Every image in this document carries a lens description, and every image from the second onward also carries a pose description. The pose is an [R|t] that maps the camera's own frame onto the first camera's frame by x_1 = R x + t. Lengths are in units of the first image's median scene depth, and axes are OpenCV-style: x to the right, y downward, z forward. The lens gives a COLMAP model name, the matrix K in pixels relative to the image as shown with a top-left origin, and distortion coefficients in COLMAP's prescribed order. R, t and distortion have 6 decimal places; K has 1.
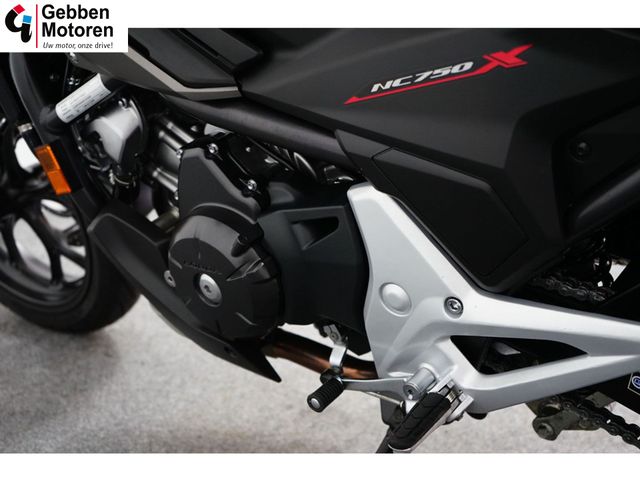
lens RADIAL K [[867.8, 0, 320.0], [0, 867.8, 240.0], [0, 0, 1]] dist [-0.002410, -0.026851]
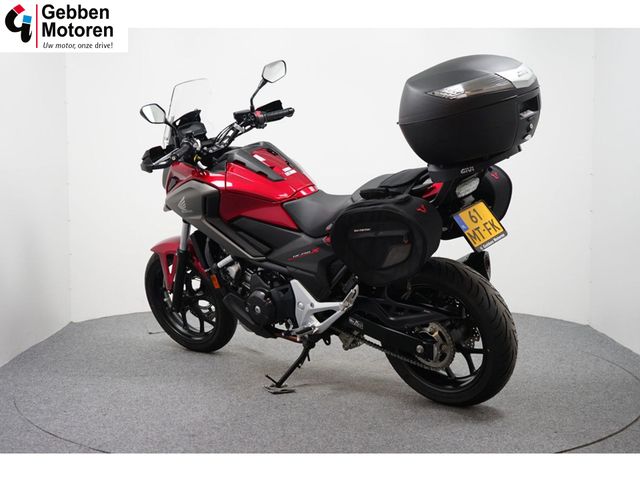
lens RADIAL K [[913.6, 0, 320.0], [0, 913.6, 240.0], [0, 0, 1]] dist [-0.001979, -0.001542]
pose [[0.997501, -0.001297, -0.070639, 0.437981], [-0.014420, 0.975045, -0.221540, 0.653962], [0.069164, 0.222005, 0.972589, -3.006694]]
